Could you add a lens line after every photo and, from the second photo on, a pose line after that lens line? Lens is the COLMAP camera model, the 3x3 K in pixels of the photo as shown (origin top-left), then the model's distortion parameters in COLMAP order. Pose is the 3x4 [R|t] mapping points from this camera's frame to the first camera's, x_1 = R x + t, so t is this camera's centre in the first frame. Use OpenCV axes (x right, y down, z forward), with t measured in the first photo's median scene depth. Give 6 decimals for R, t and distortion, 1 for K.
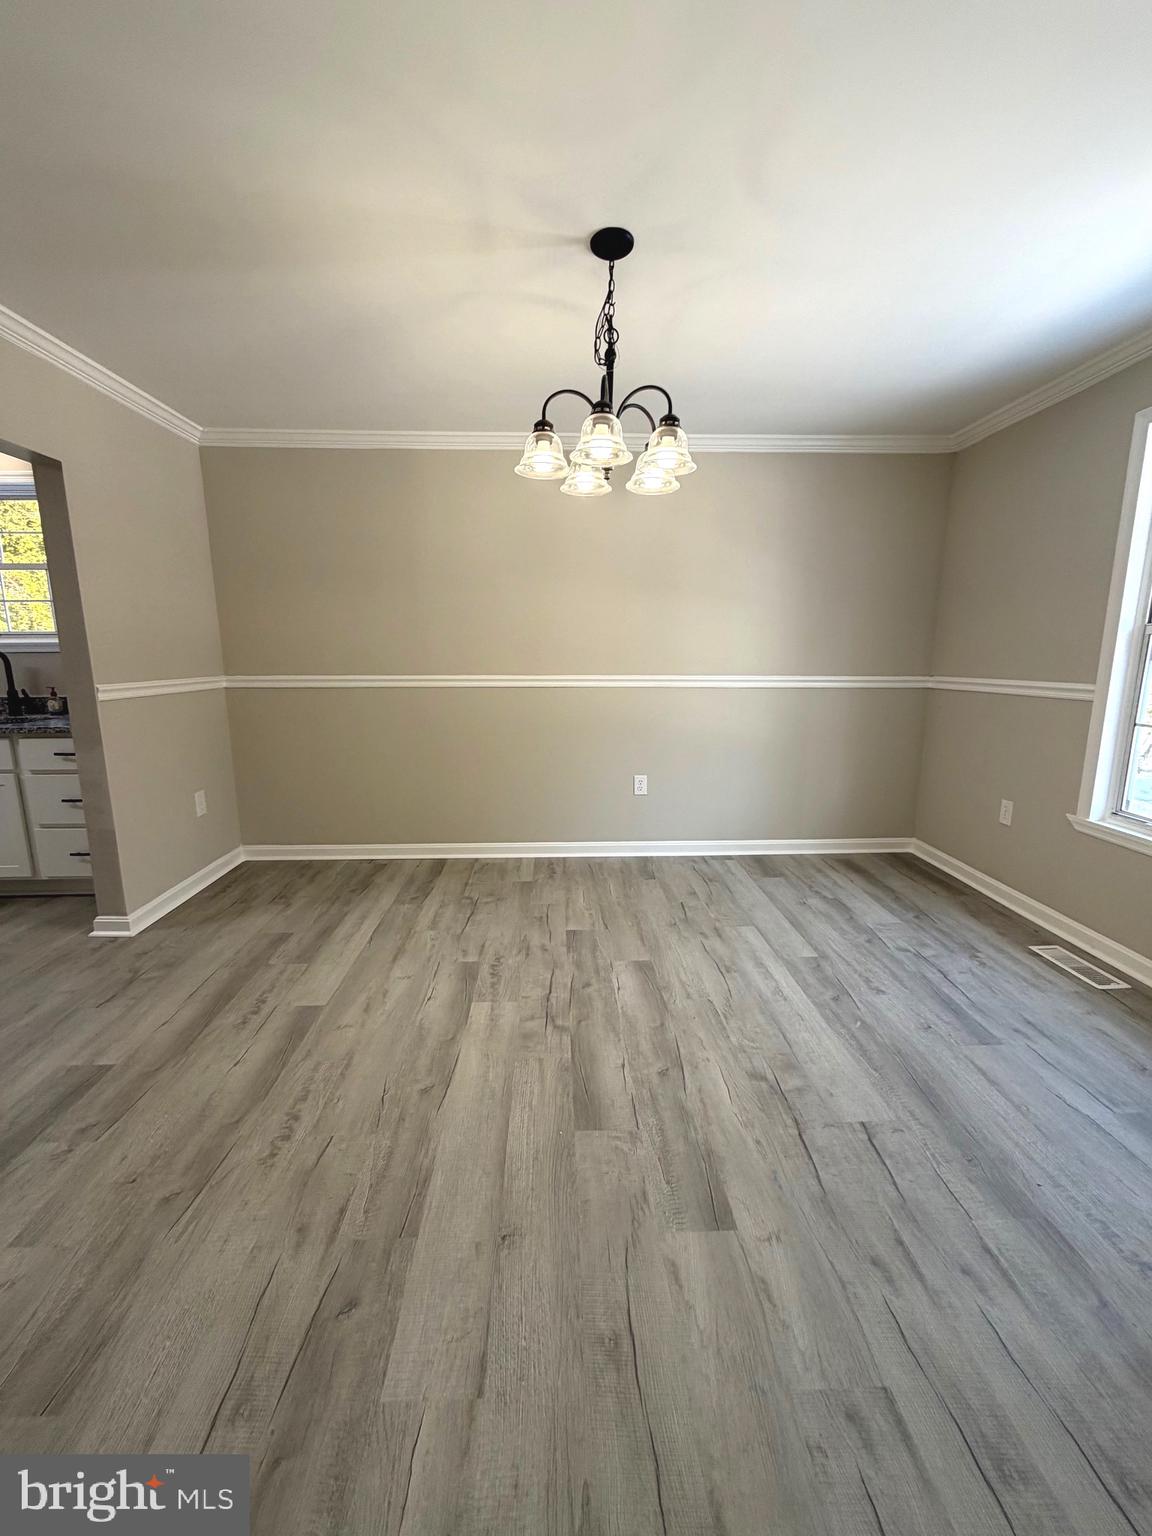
lens RADIAL K [[610.5, 0, 574.7], [0, 610.5, 761.1], [0, 0, 1]] dist [0.000341, -0.000539]
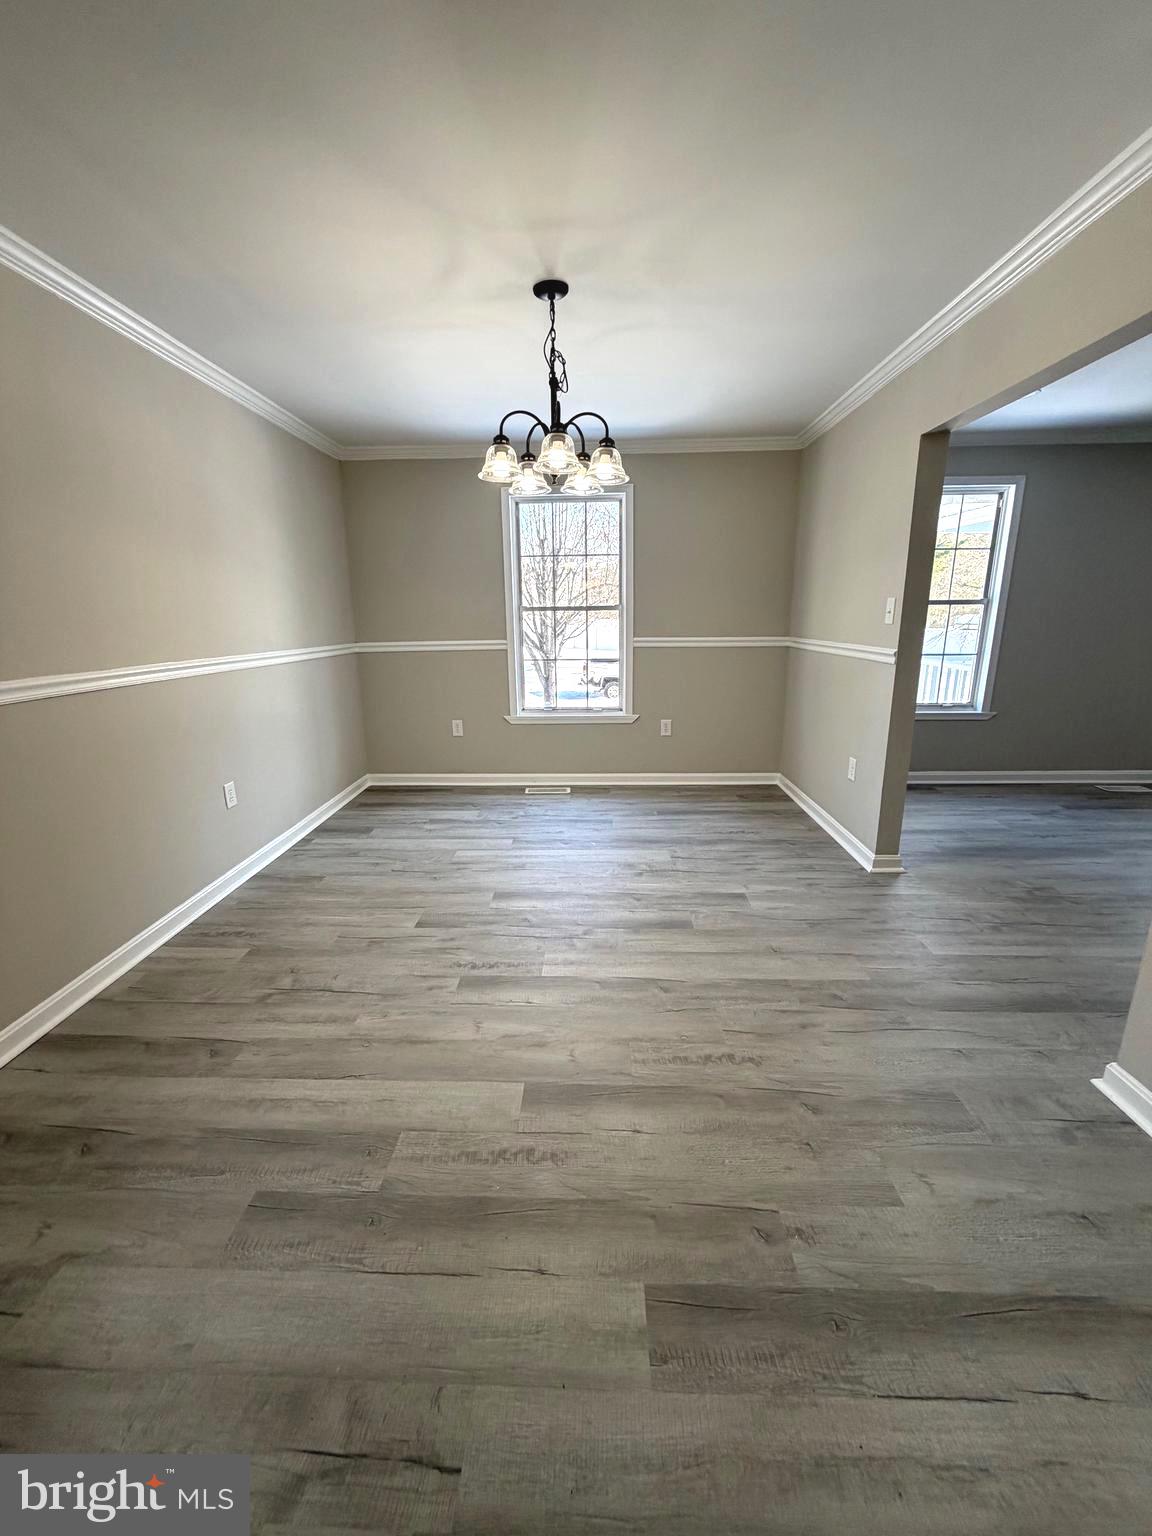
lens RADIAL K [[610.5, 0, 574.7], [0, 610.5, 761.1], [0, 0, 1]] dist [0.000341, -0.000539]
pose [[0.064715, -0.234225, 0.970026, -0.955706], [0.185786, 0.957896, 0.218902, -0.143418], [-0.980457, 0.166051, 0.105506, 0.697001]]
